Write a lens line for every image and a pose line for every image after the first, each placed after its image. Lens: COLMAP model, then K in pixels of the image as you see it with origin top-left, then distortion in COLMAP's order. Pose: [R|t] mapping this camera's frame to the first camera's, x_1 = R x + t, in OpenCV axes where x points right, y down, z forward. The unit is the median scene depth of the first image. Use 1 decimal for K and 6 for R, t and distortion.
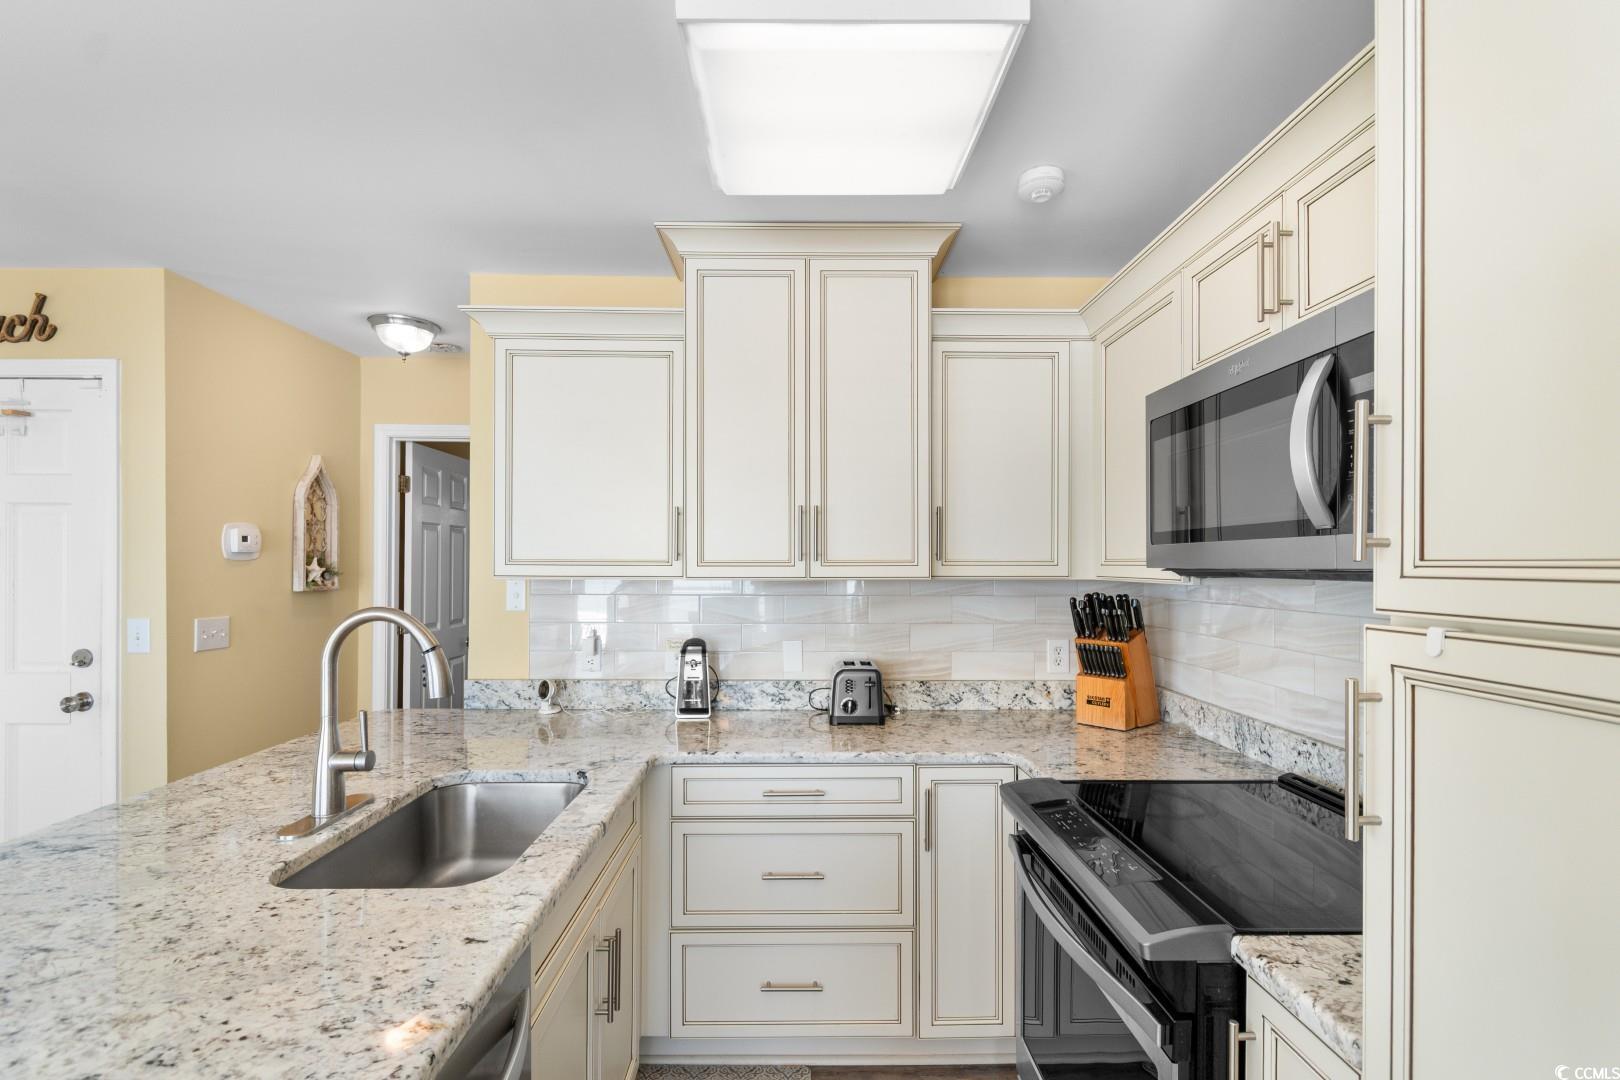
lens RADIAL K [[761.4, 0, 799.6], [0, 761.4, 562.7], [0, 0, 1]] dist [0.006345, -0.003413]
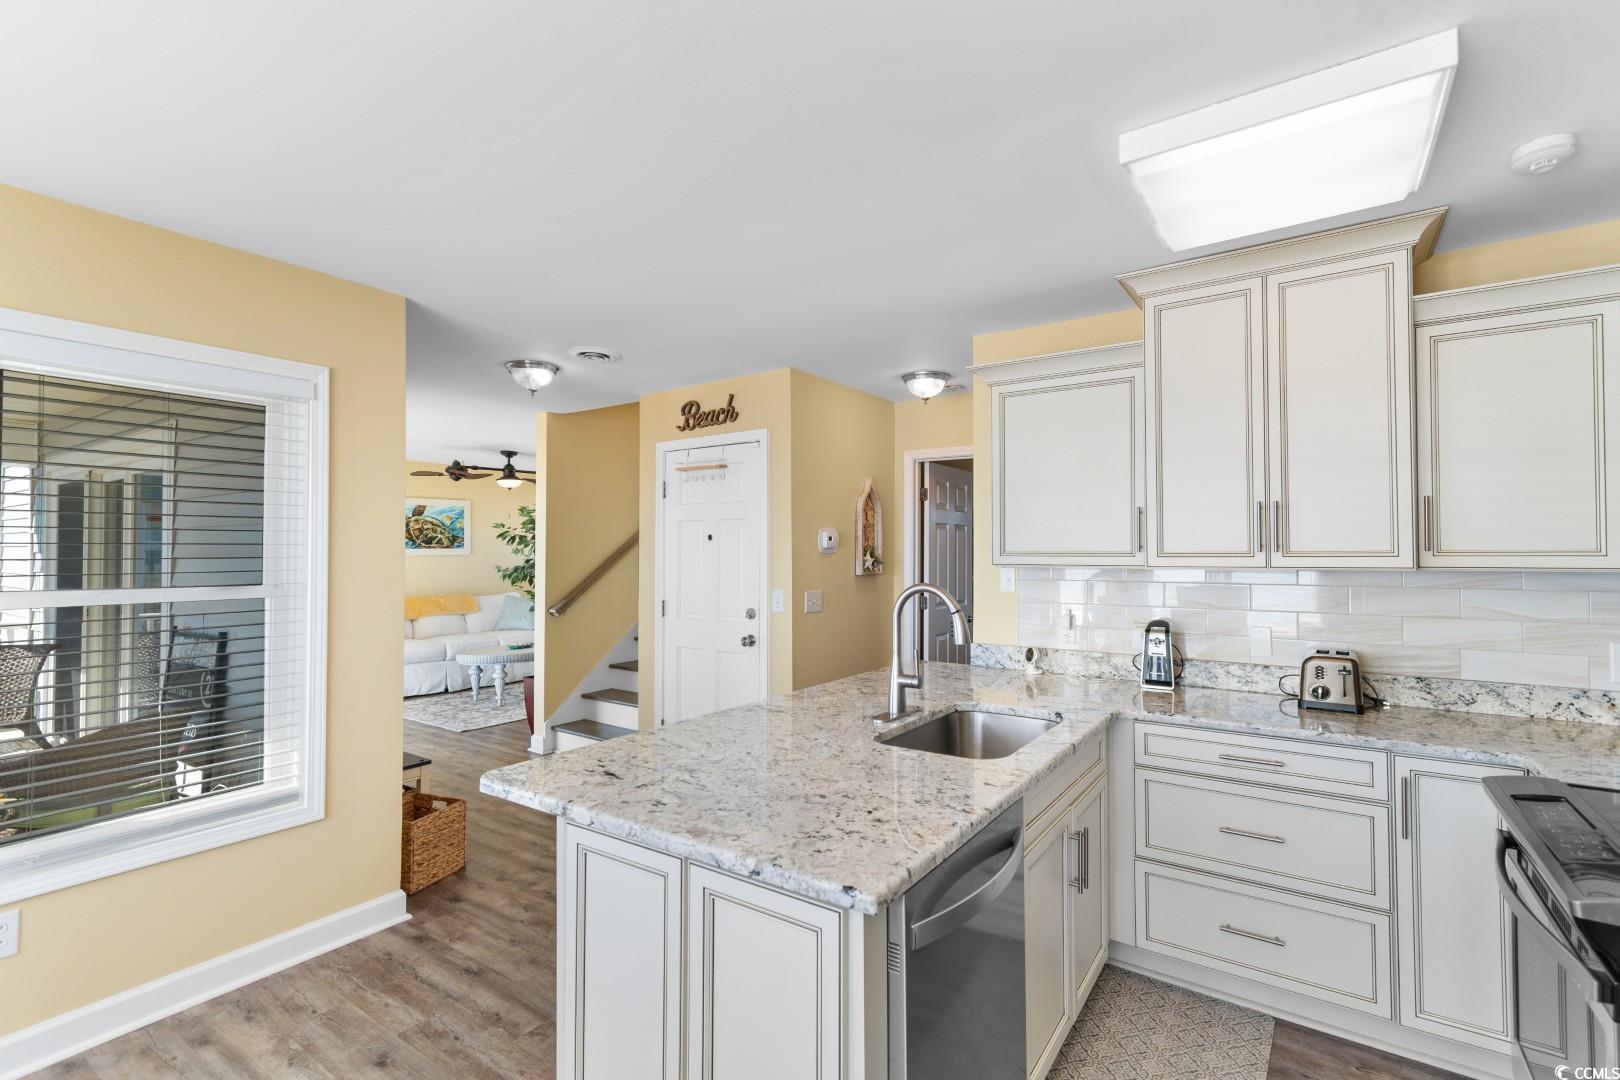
lens RADIAL K [[725.2, 0, 827.3], [0, 725.2, 541.1], [0, 0, 1]] dist [0.004683, -0.002227]
pose [[0.828539, -0.012777, -0.559785, 0.068713], [0.002643, 0.999818, -0.018909, 0.000018], [0.559924, 0.014188, 0.828422, -0.206499]]
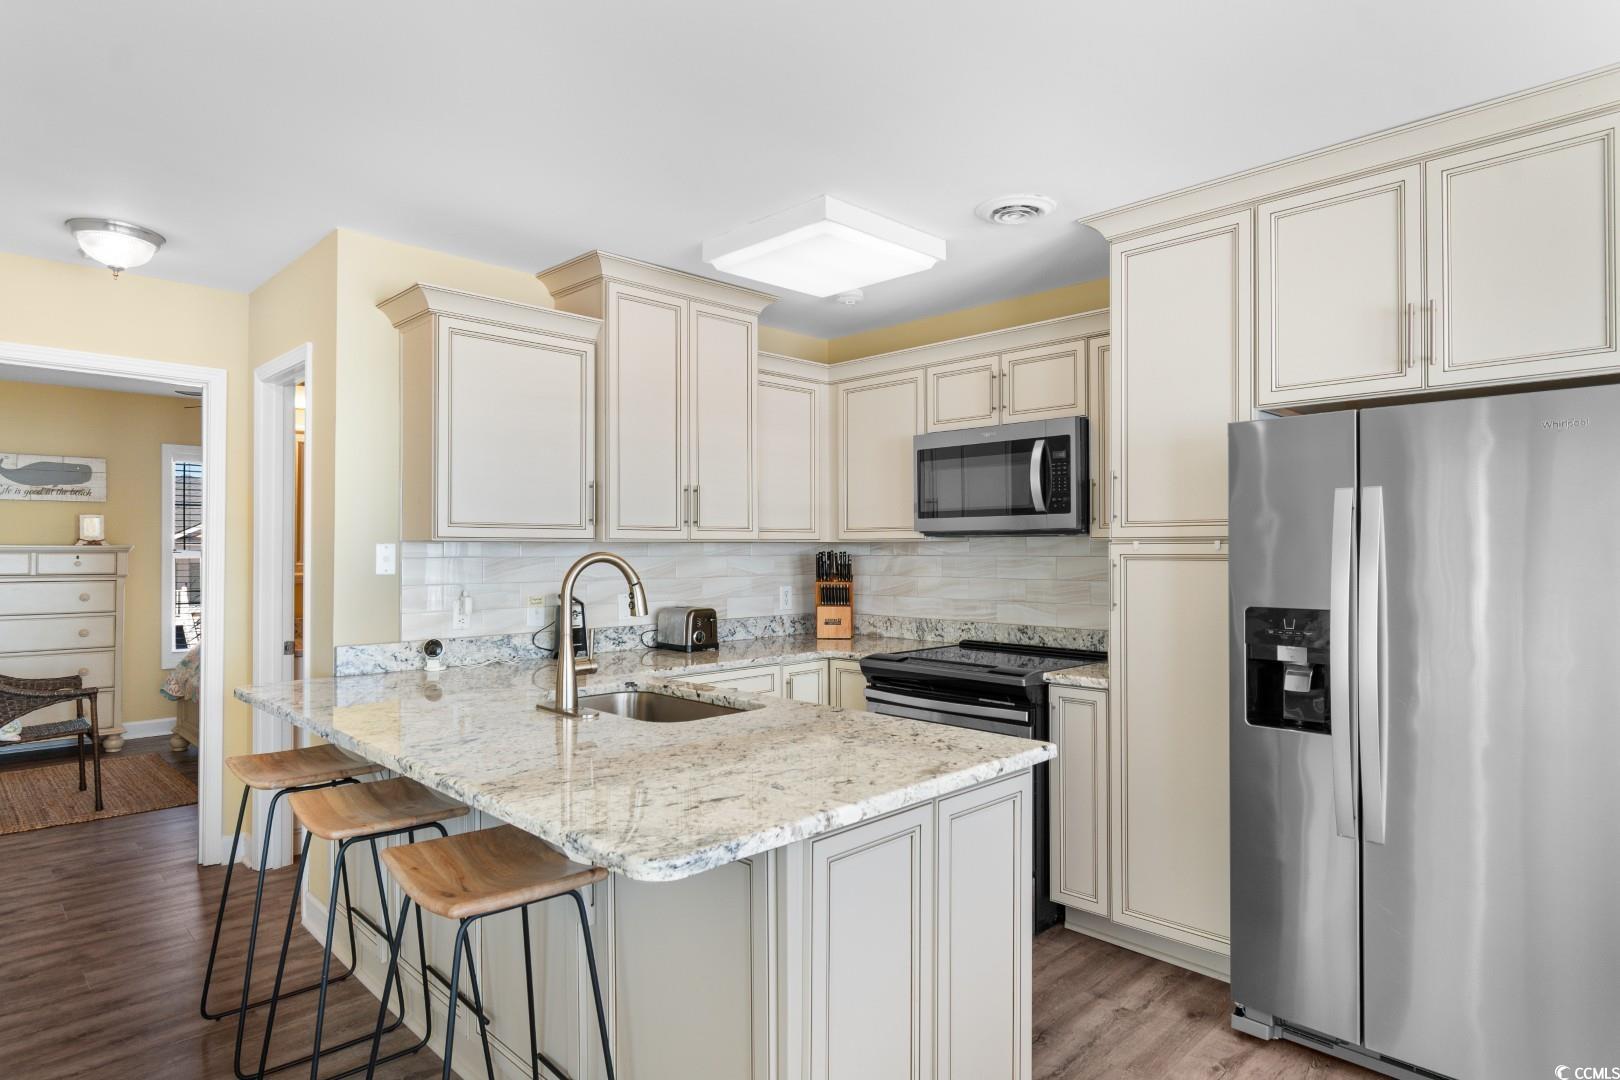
lens RADIAL K [[821.7, 0, 849.1], [0, 821.7, 538.3], [0, 0, 1]] dist [-0.001581, -0.001117]
pose [[0.725044, 0.002528, 0.688698, -0.768445], [0.002125, 0.999980, -0.005908, 0.026640], [-0.688699, 0.005747, 0.725025, -0.228372]]
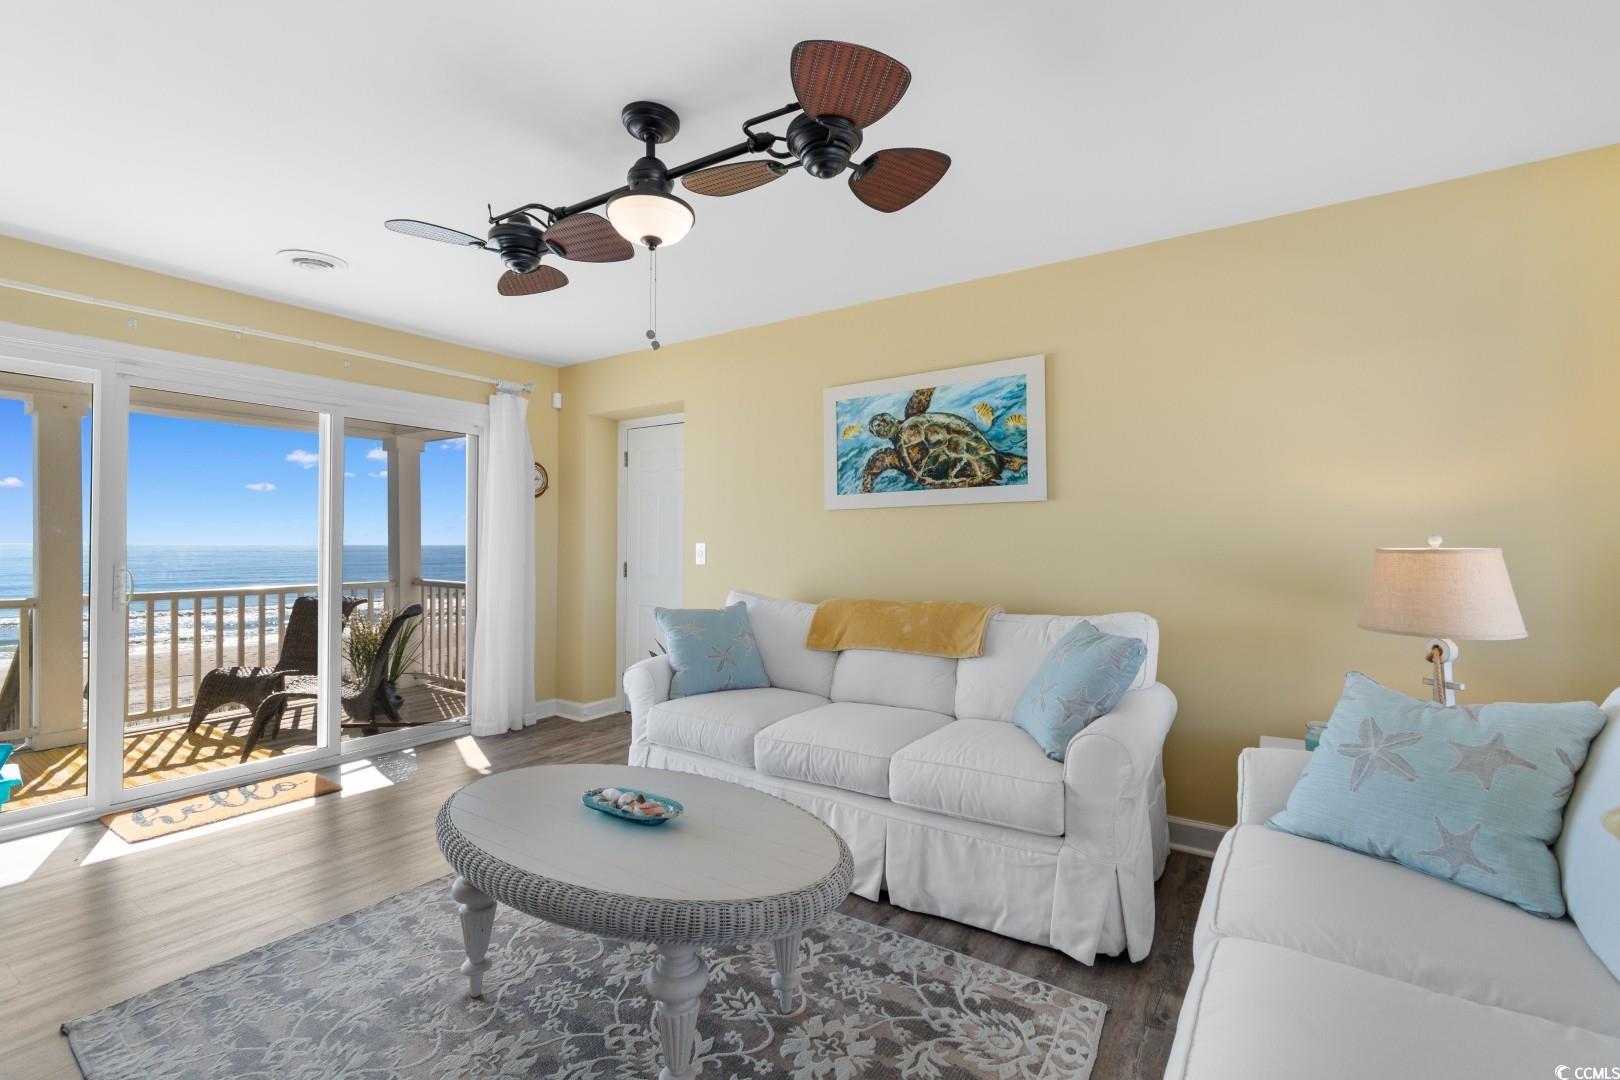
lens RADIAL K [[725.2, 0, 785.6], [0, 725.2, 528.8], [0, 0, 1]] dist [0.004683, -0.002227]
pose [[-0.566832, -0.017938, -0.823638, -1.969542], [-0.002599, 0.999797, -0.019986, 0.071539], [0.823829, -0.009188, -0.566764, 2.053680]]
